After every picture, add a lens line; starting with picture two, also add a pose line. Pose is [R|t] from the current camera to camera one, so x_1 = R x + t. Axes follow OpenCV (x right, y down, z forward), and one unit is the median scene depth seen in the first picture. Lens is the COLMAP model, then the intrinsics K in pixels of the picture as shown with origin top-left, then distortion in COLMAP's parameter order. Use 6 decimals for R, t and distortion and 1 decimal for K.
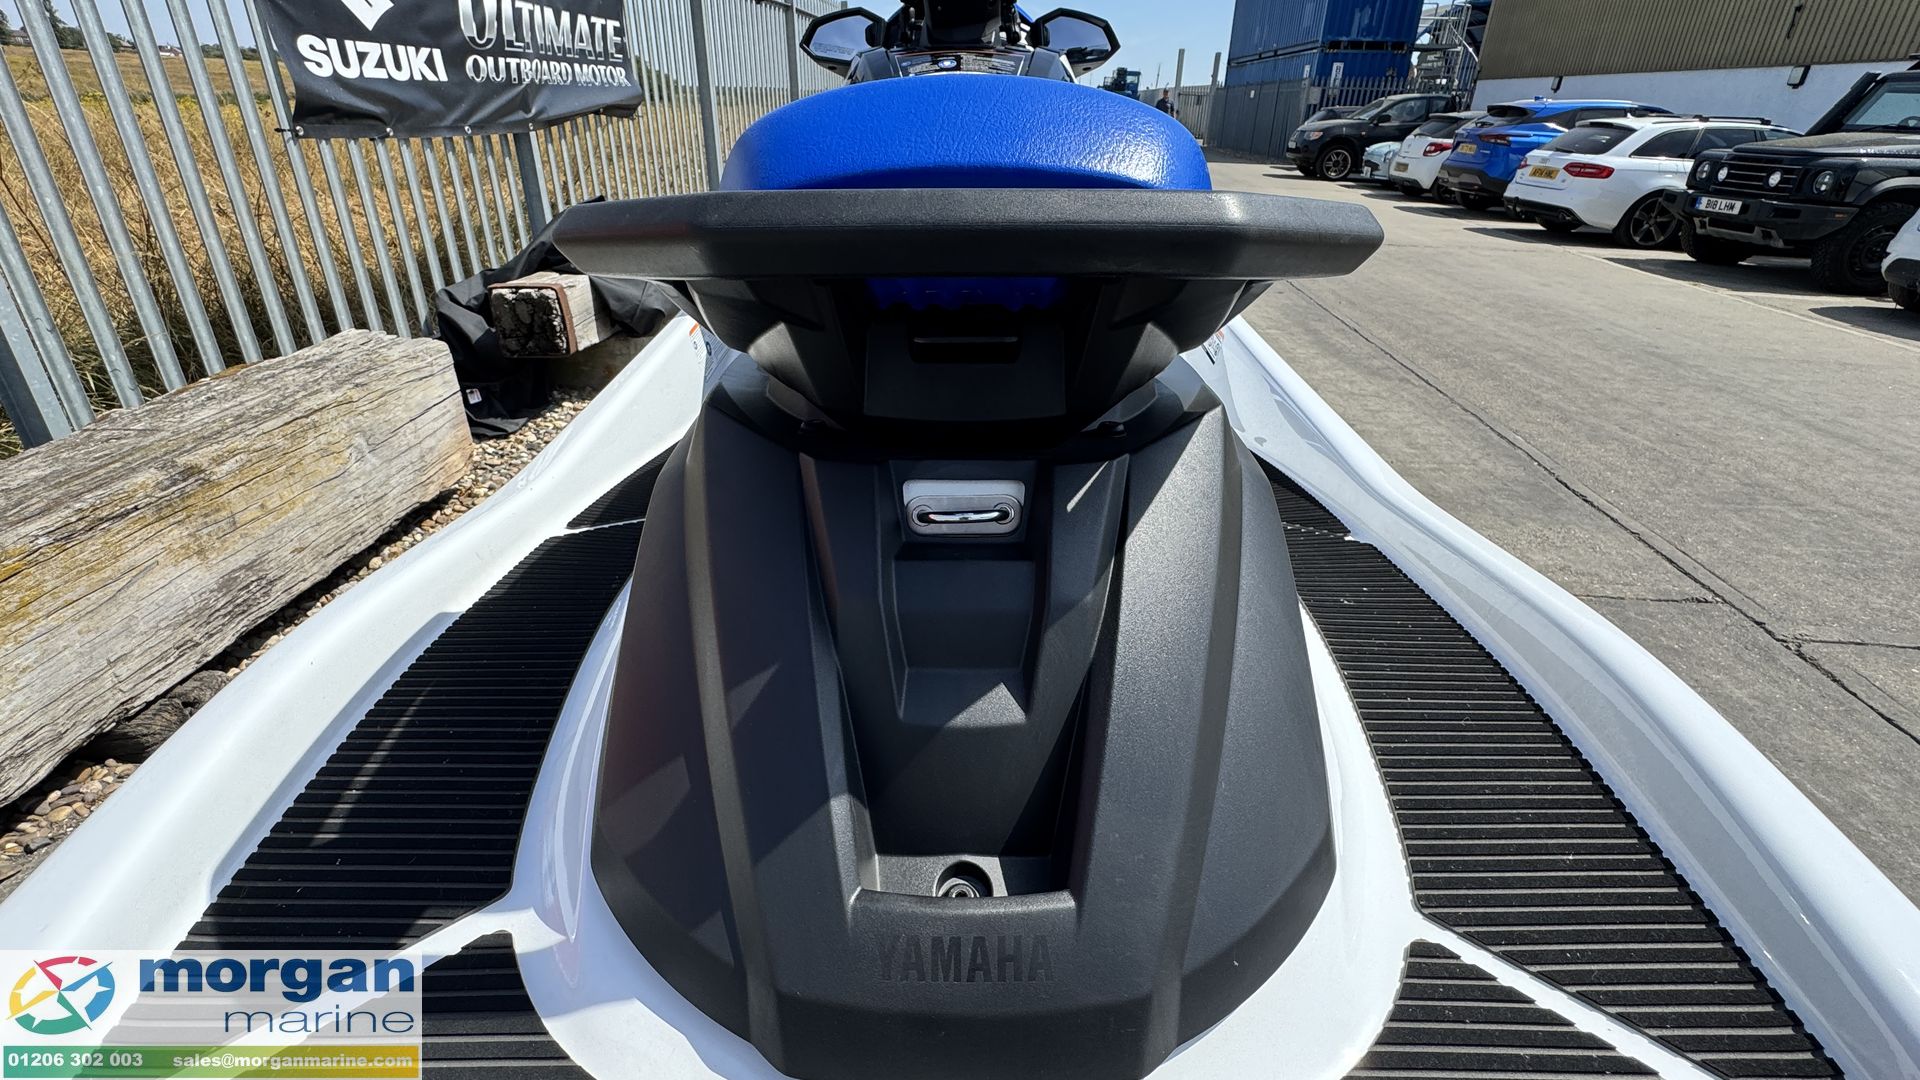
lens RADIAL K [[876.4, 0, 952.2], [0, 876.4, 534.6], [0, 0, 1]] dist [-0.002415, -0.000782]
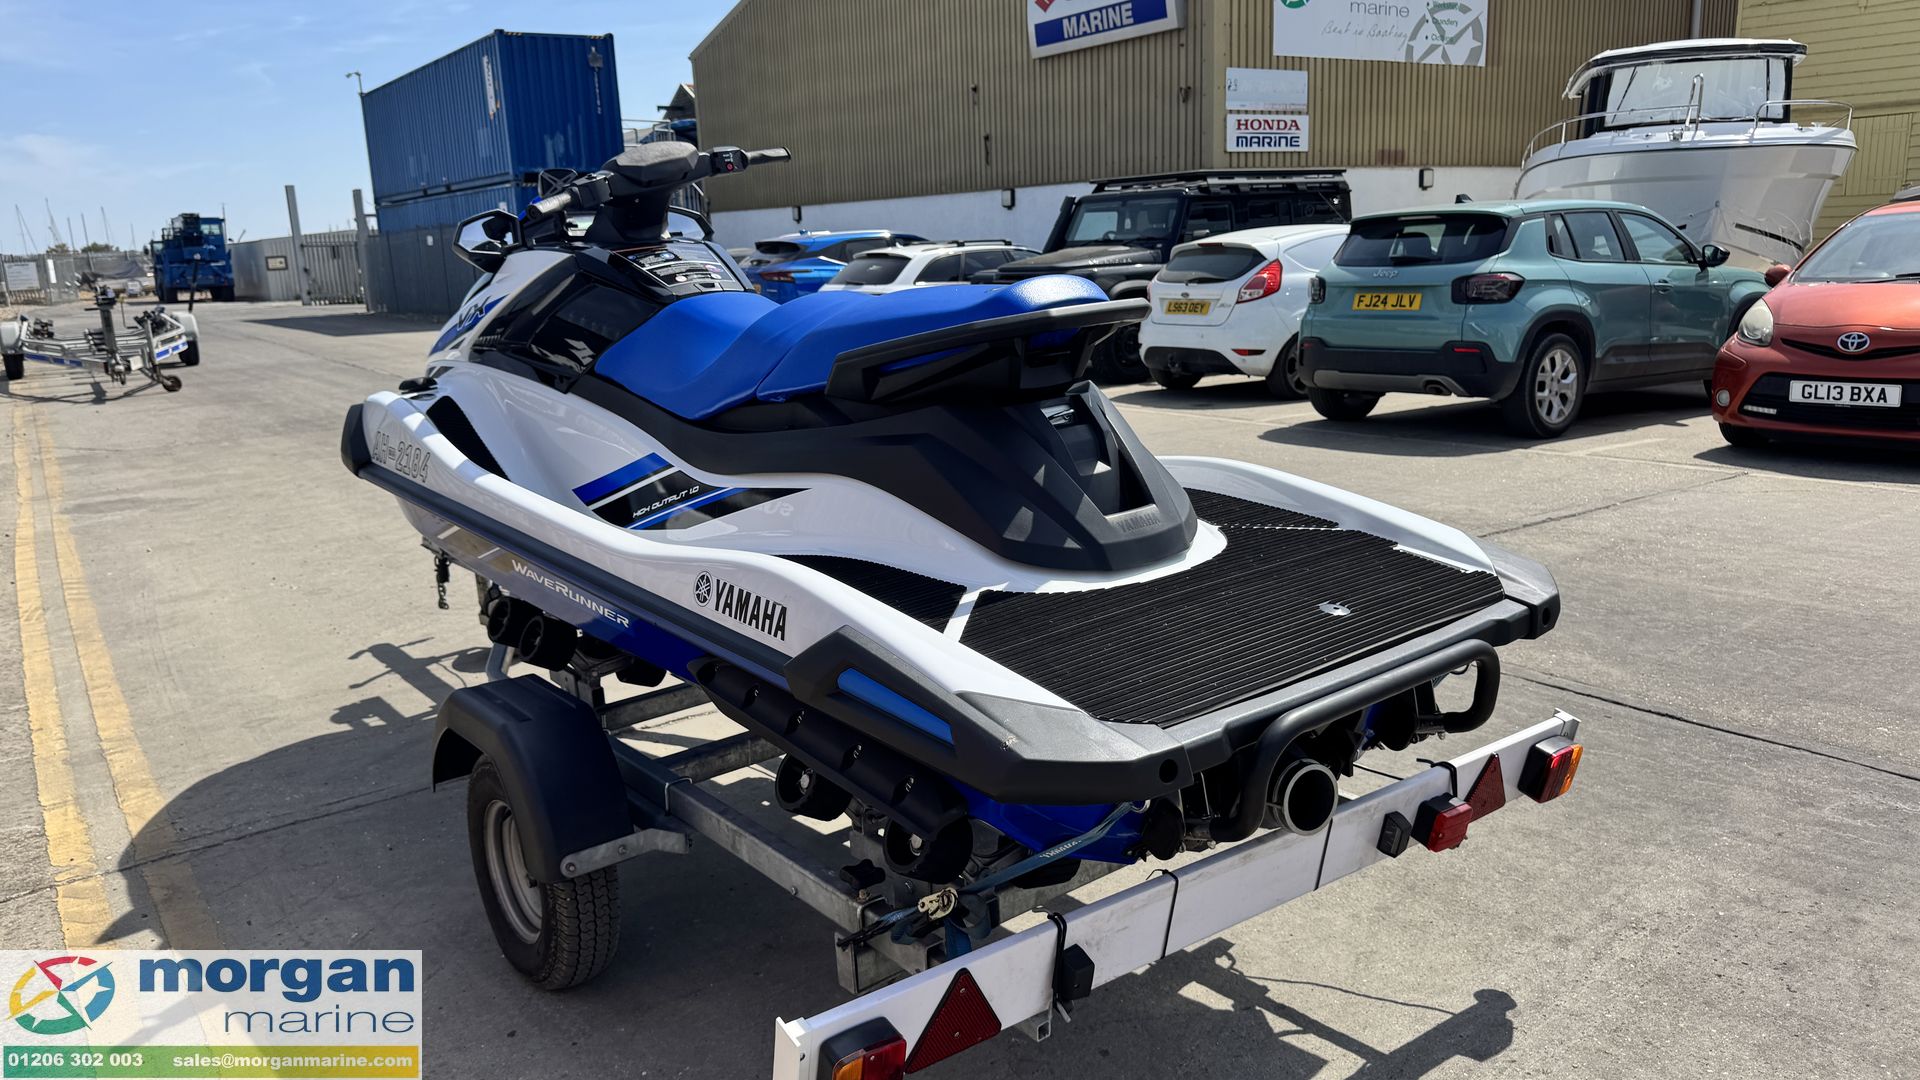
lens RADIAL K [[1338.0, 0, 941.8], [0, 1338.0, 542.1], [0, 0, 1]] dist [0.114808, -0.168780]
pose [[0.776434, -0.189202, 0.601127, -0.345765], [0.329016, 0.935250, -0.130601, 0.093401], [-0.537494, 0.299183, 0.788410, -0.242260]]
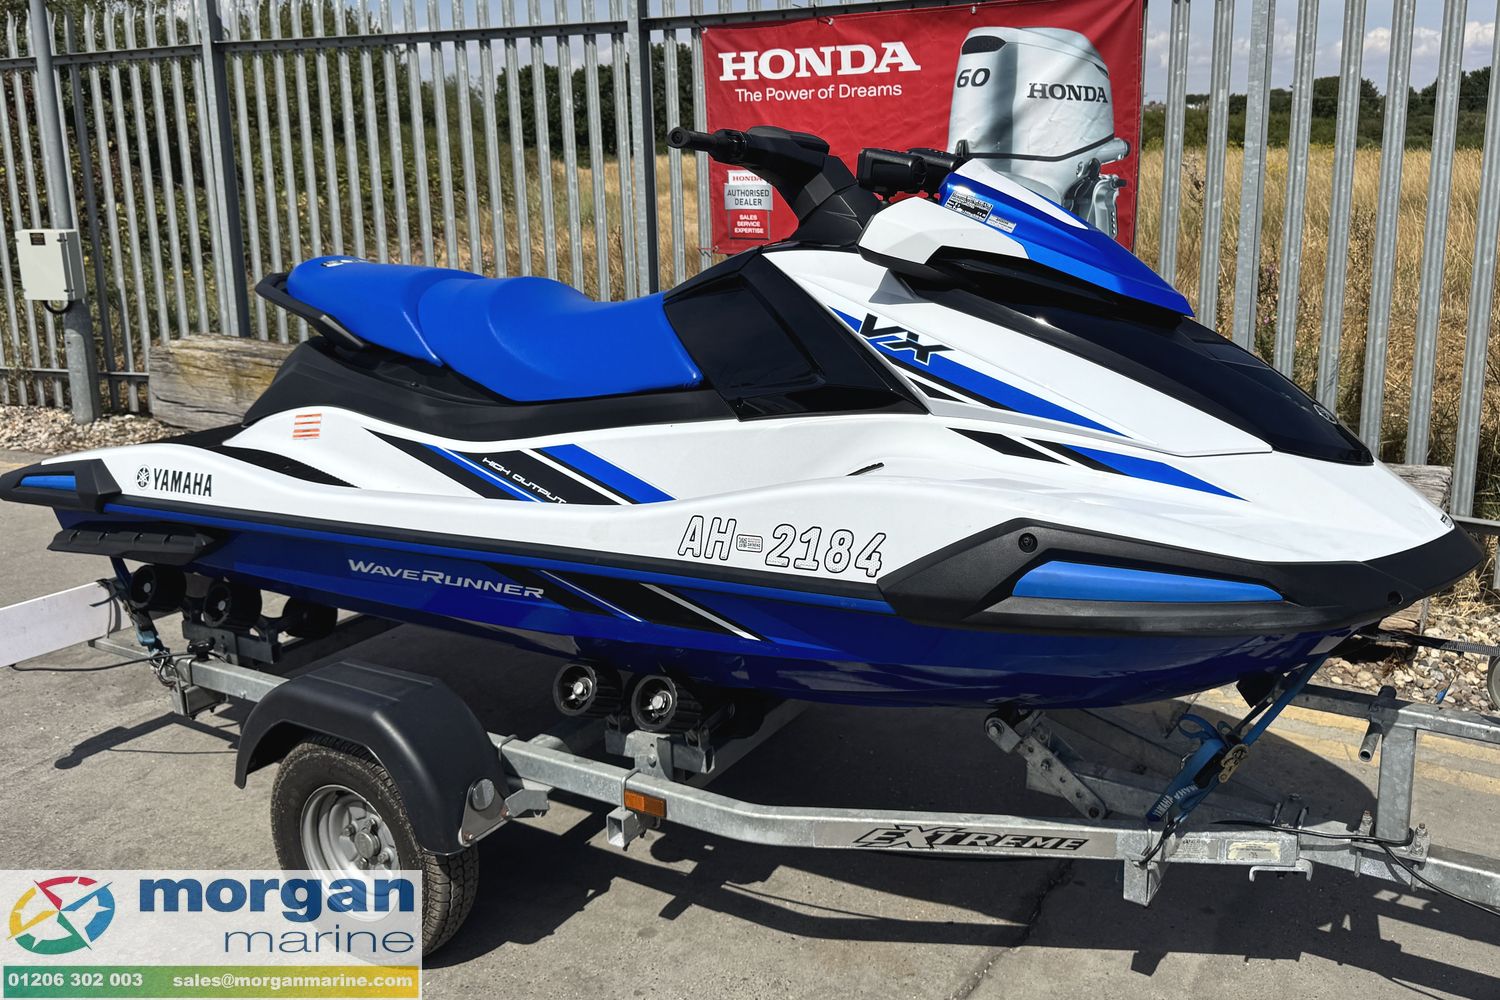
lens RADIAL K [[1269.3, 0, 840.2], [0, 1269.3, 408.8], [0, 0, 1]] dist [0.142246, -0.239698]
pose [[-0.477145, 0.164117, -0.863365, 0.521249], [-0.386302, 0.843241, 0.373784, -0.371088], [0.789369, 0.511869, -0.338949, 0.632496]]
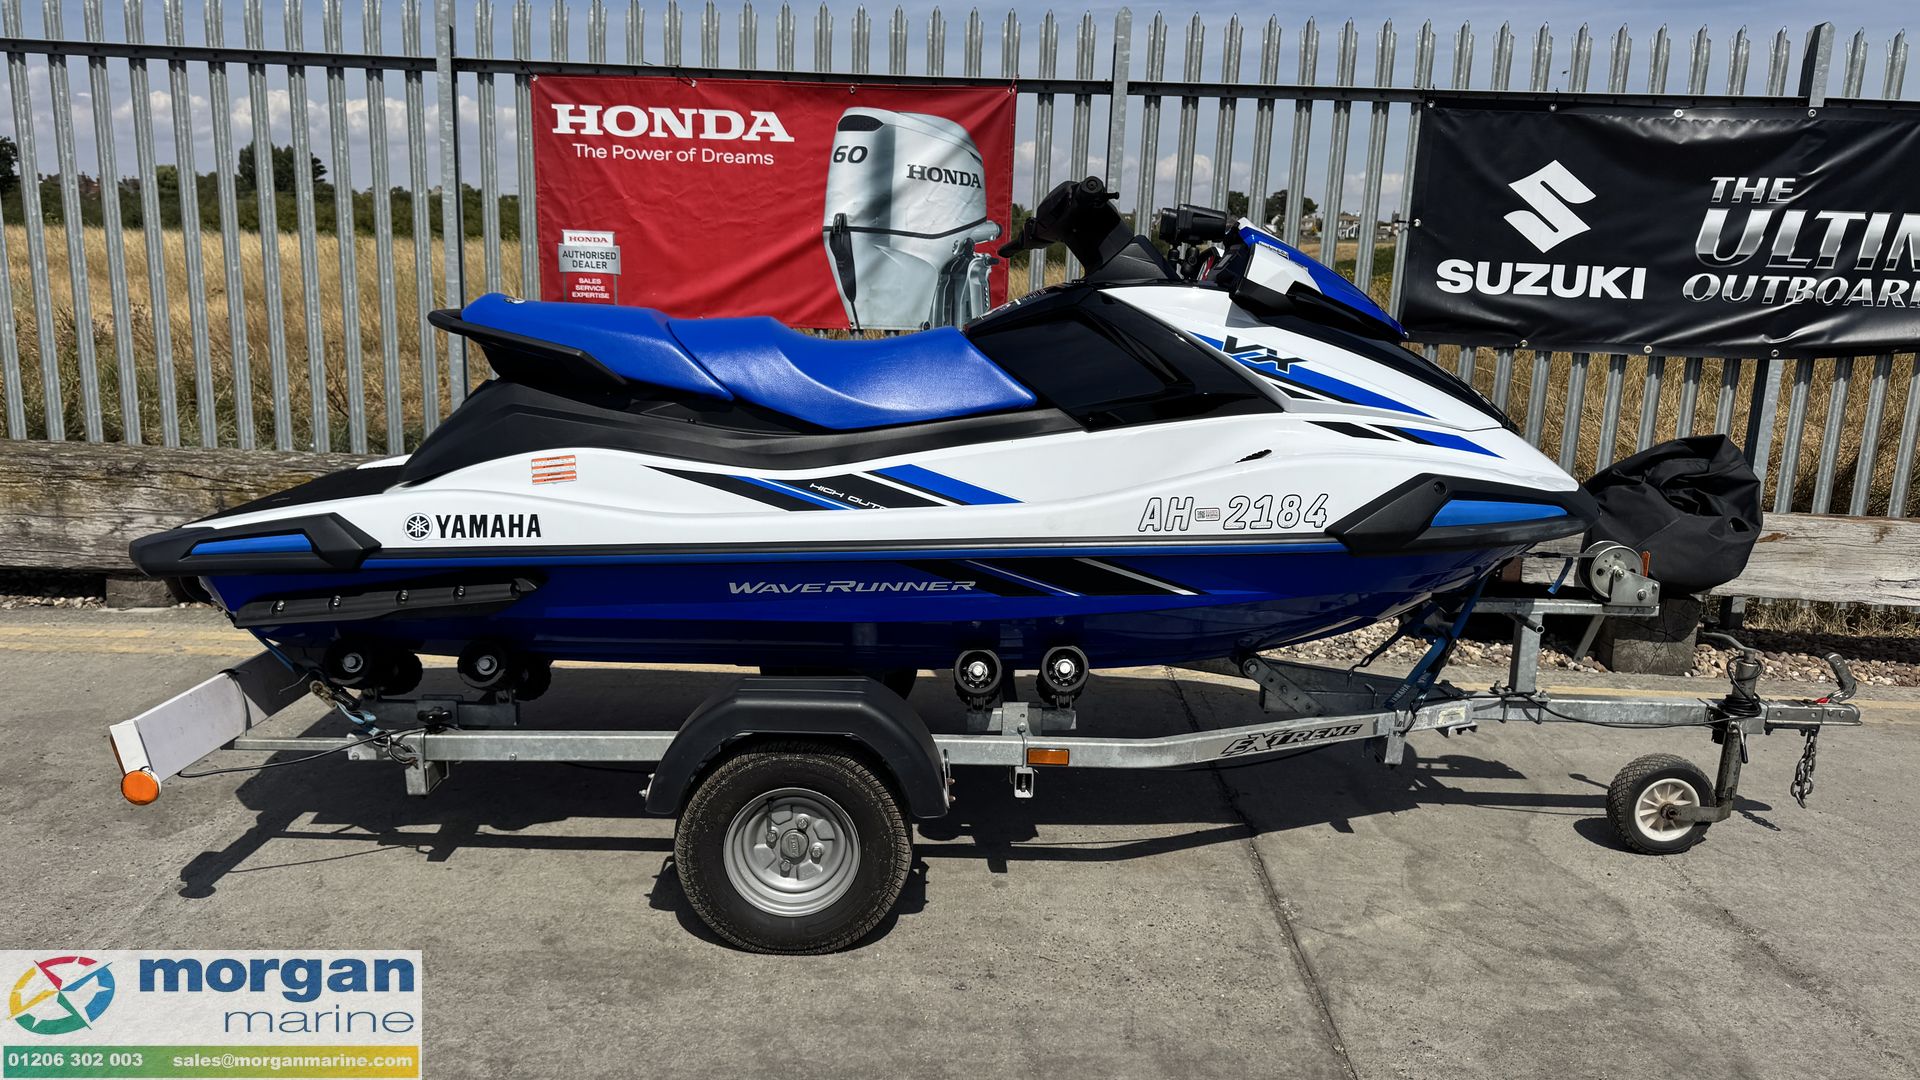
lens RADIAL K [[1335.7, 0, 976.4], [0, 1335.7, 550.2], [0, 0, 1]] dist [0.134106, -0.203031]
pose [[0.038987, 0.197028, -0.979622, 0.755099], [-0.472873, 0.867280, 0.155614, -0.167588], [0.880268, 0.457170, 0.126982, 0.298170]]
